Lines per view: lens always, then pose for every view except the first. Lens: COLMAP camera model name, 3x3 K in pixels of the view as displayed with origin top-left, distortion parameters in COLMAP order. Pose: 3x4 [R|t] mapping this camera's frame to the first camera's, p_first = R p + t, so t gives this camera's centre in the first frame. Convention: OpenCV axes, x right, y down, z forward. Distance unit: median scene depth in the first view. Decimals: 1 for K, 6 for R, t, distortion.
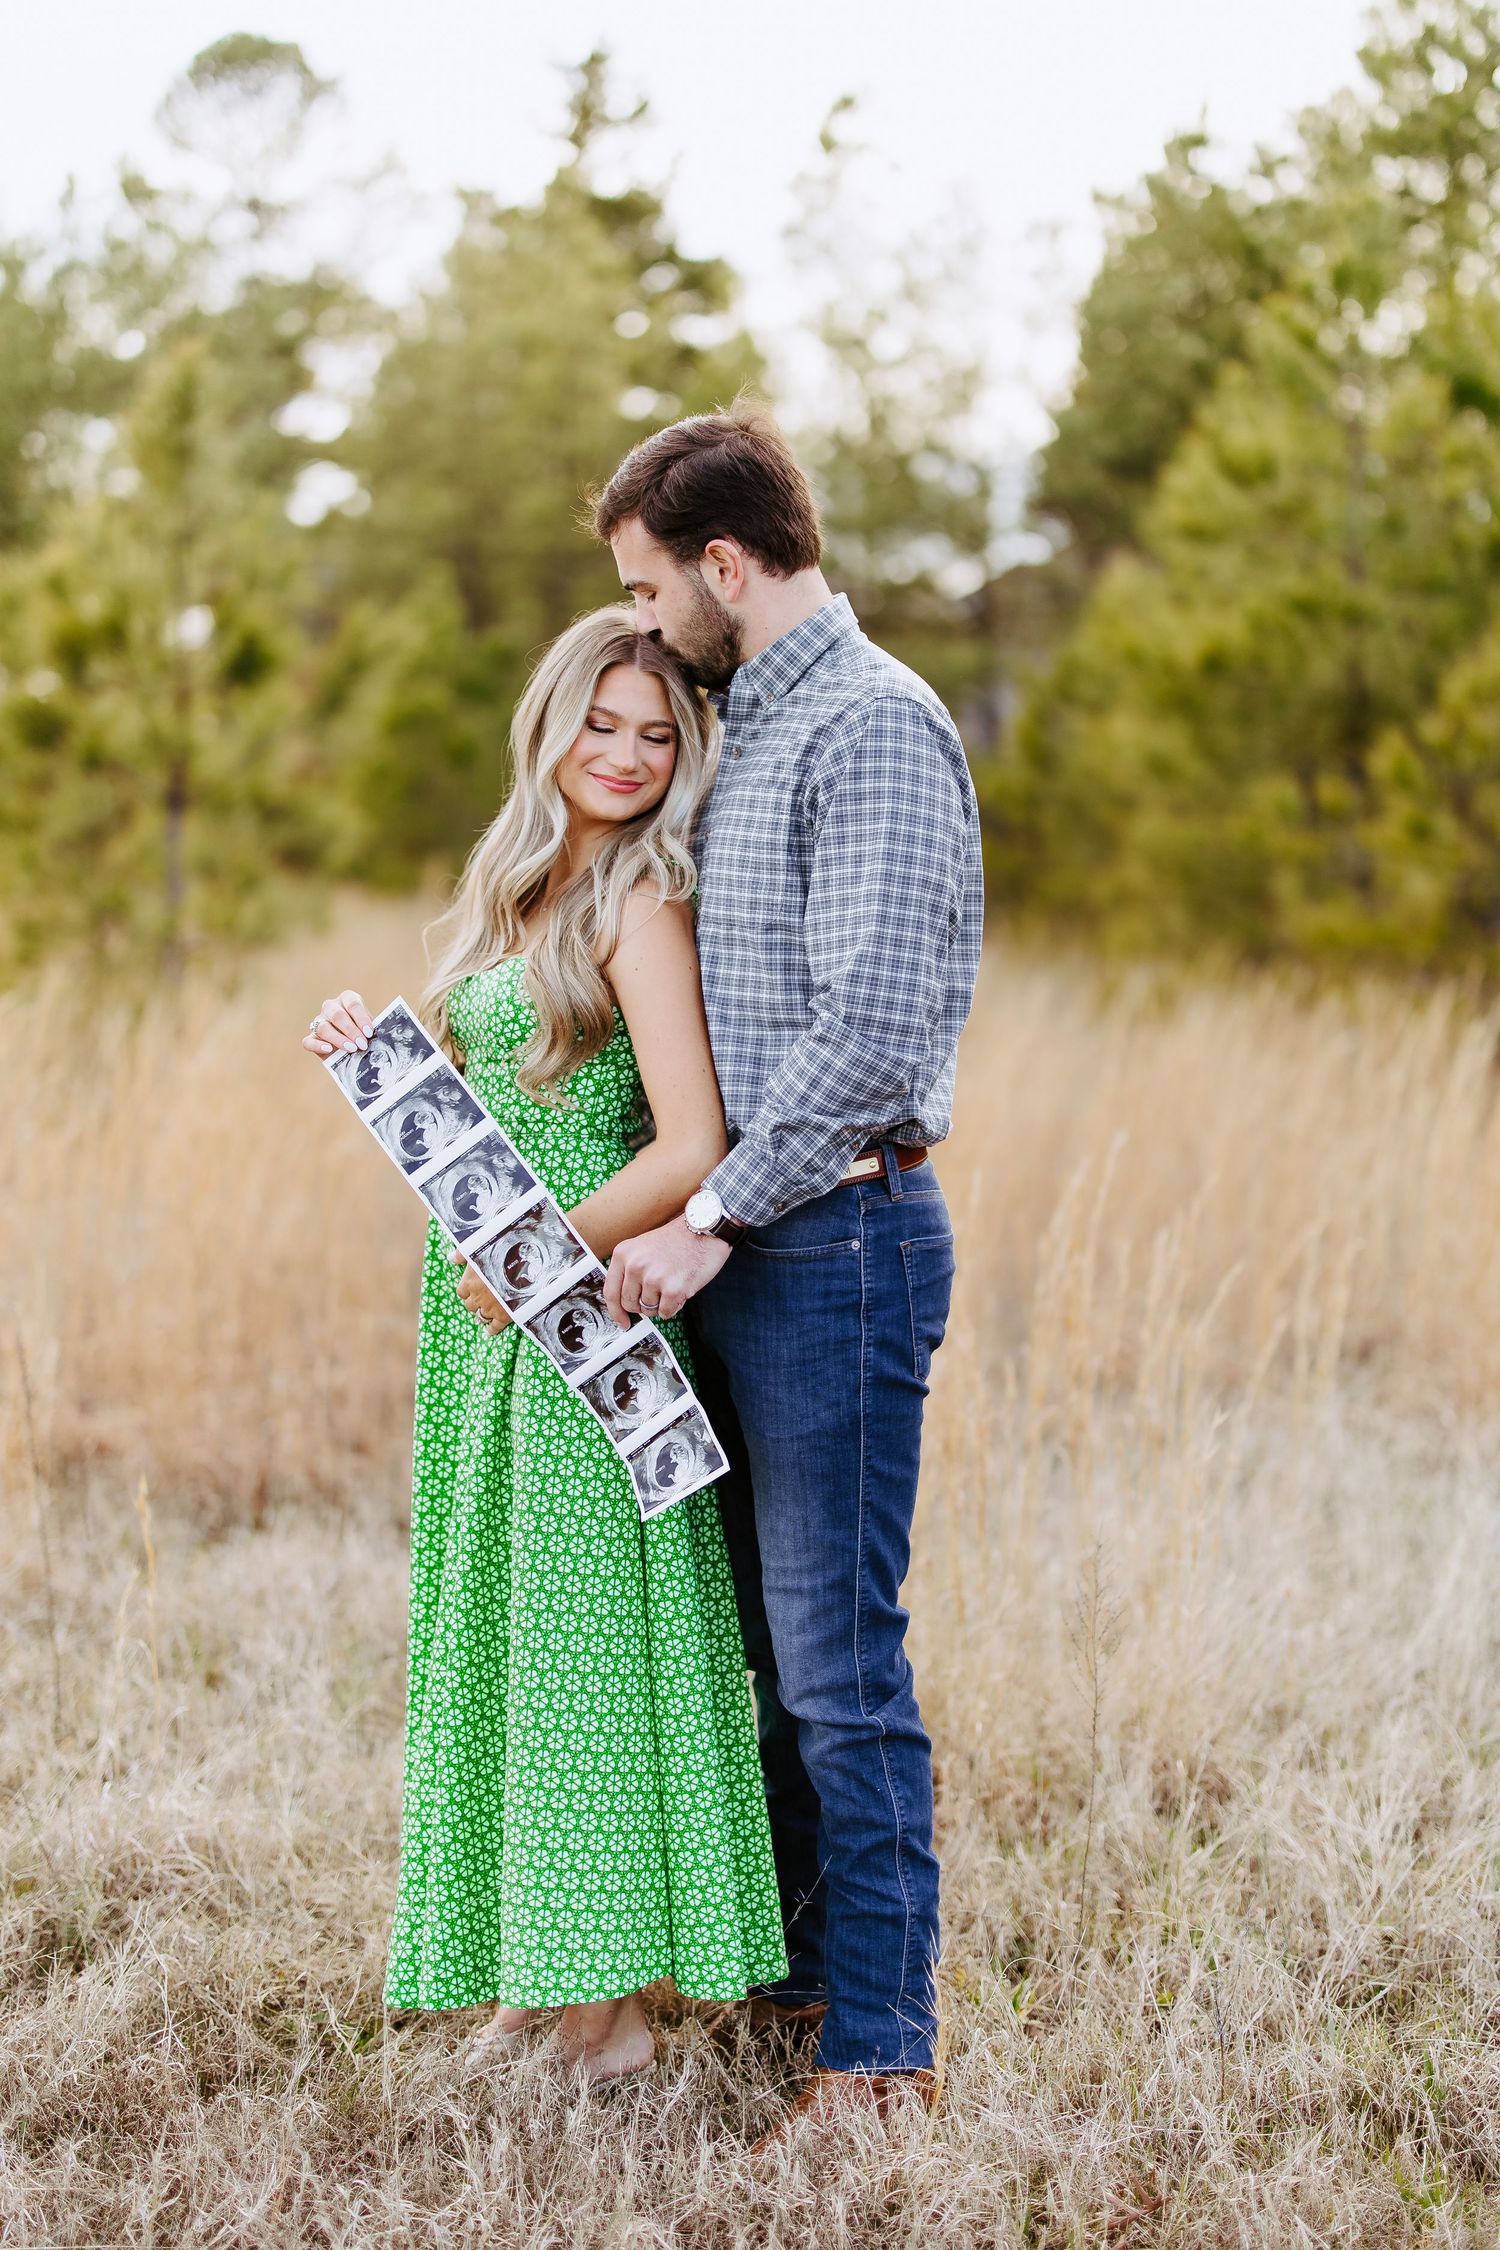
lens RADIAL K [[3206.9, 0, 749.1], [0, 3206.9, 1053.2], [0, 0, 1]] dist [-0.119706, 0.586543]
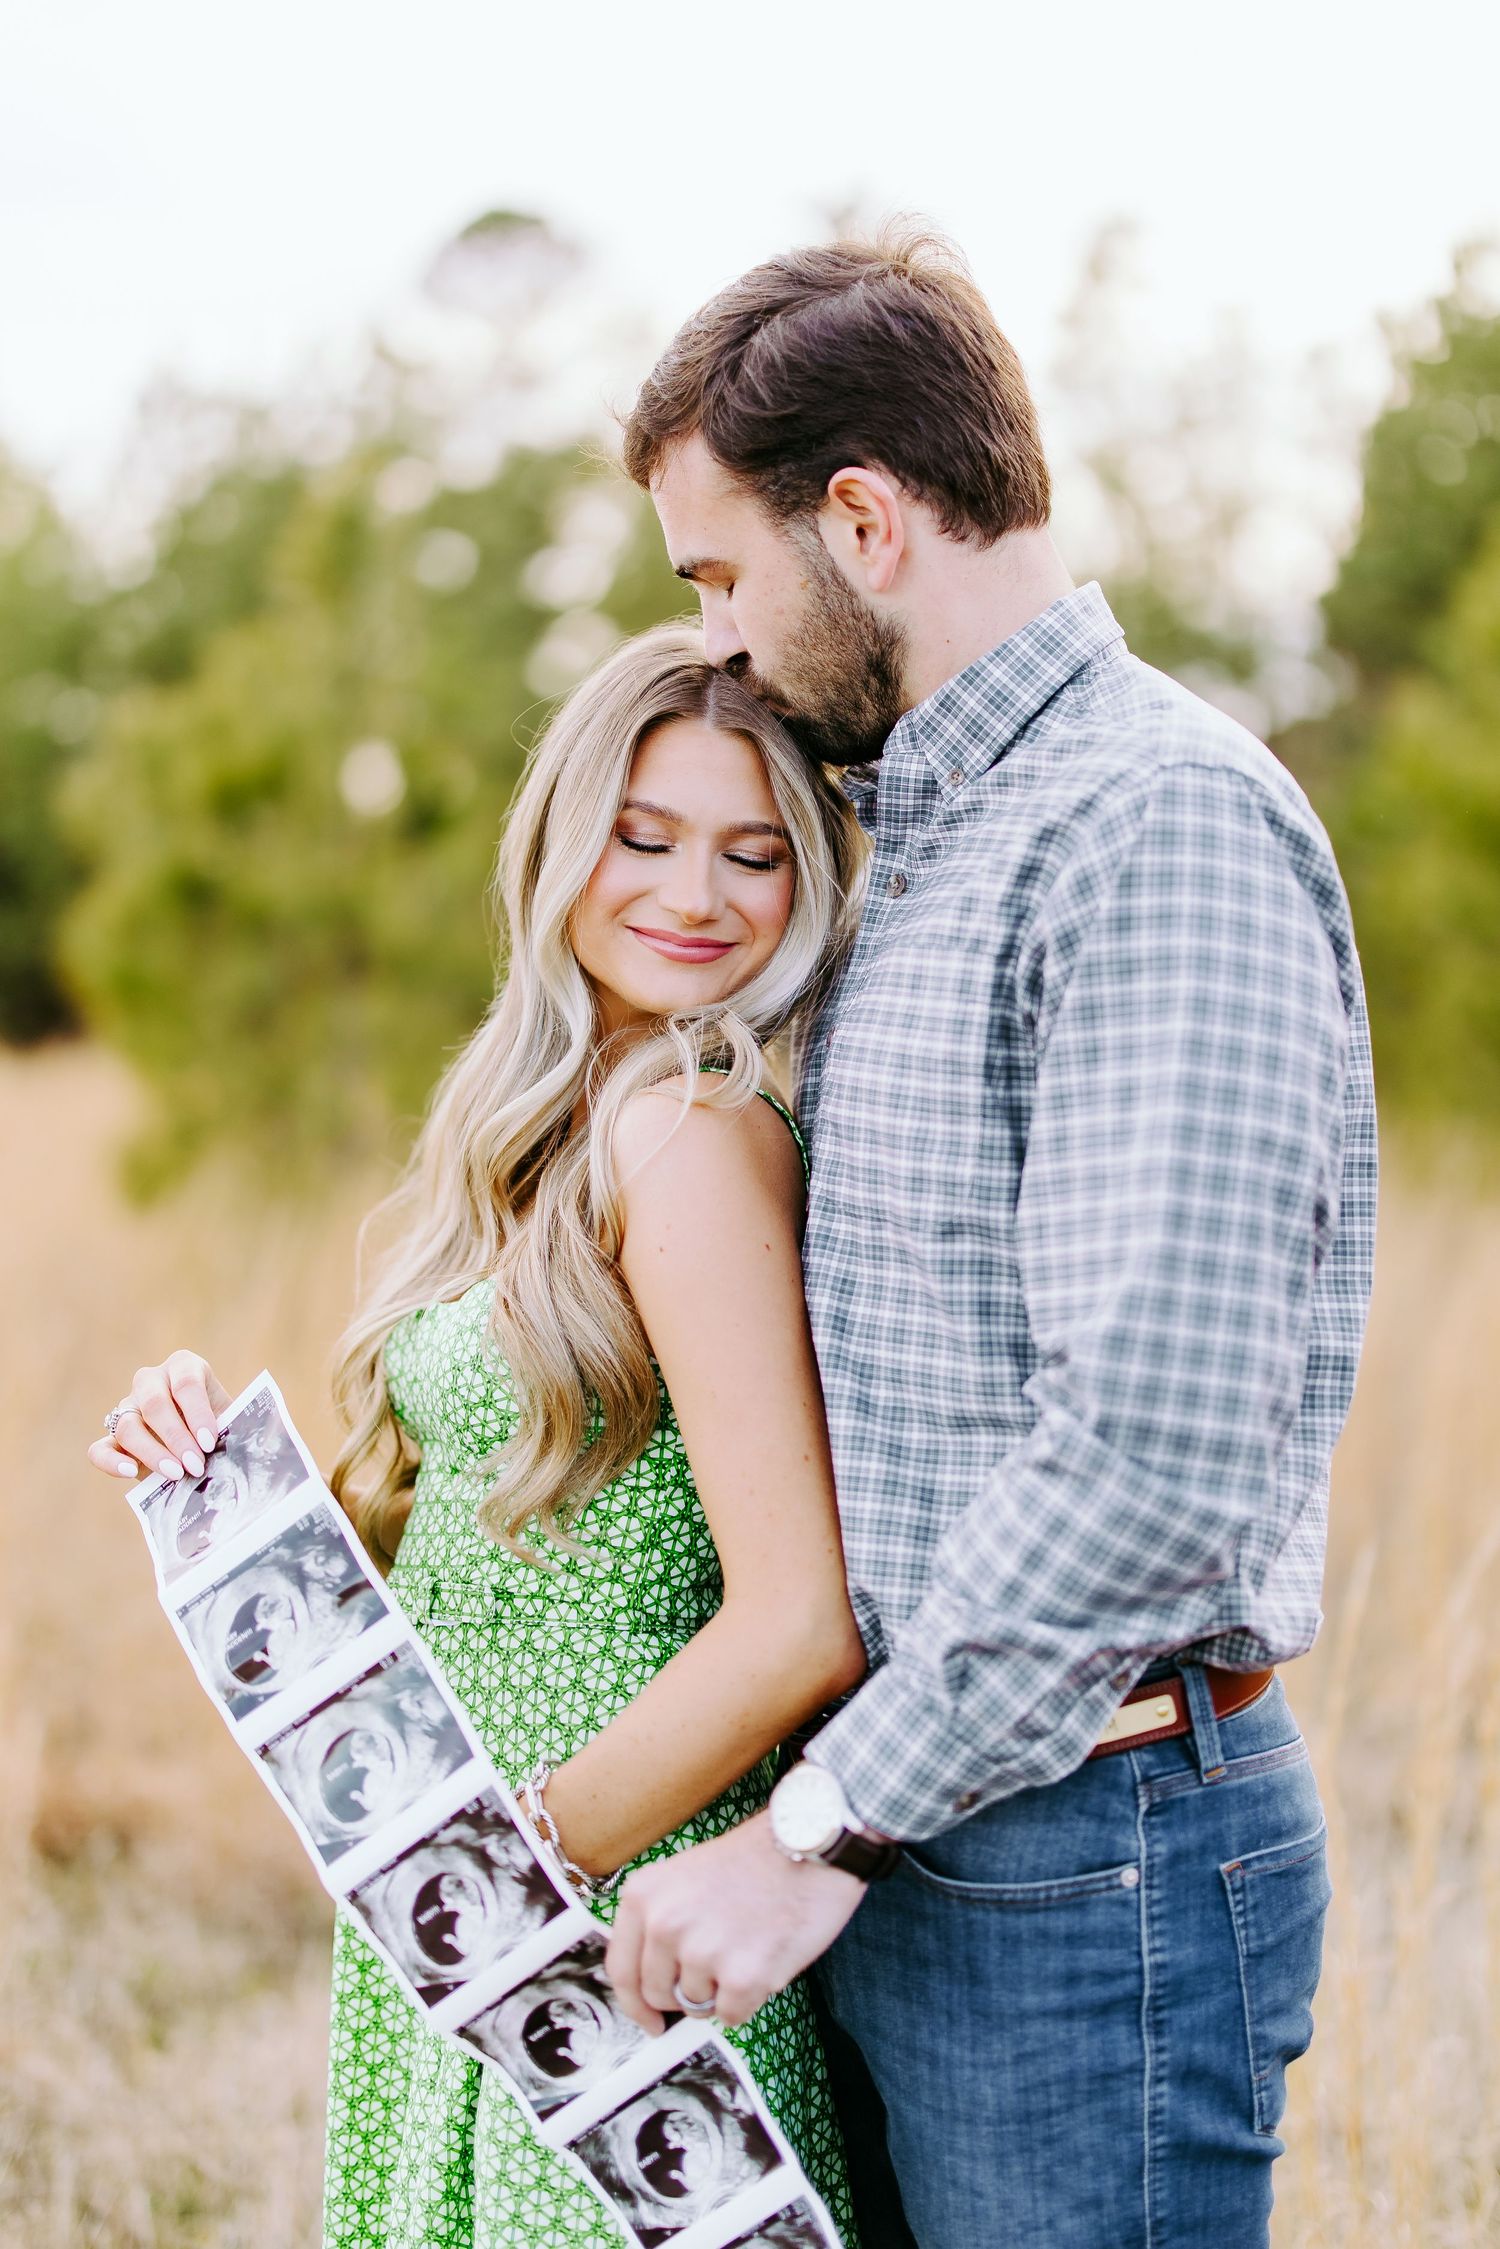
lens RADIAL K [[3205.4, 0, 749.1], [0, 3205.4, 1052.7], [0, 0, 1]] dist [-0.119706, 0.586543]
pose [[0.995589, 0.000393, -0.093816, 0.022263], [-0.006180, 0.998094, -0.061399, -0.036101], [0.093613, 0.061707, 0.993694, 0.502773]]
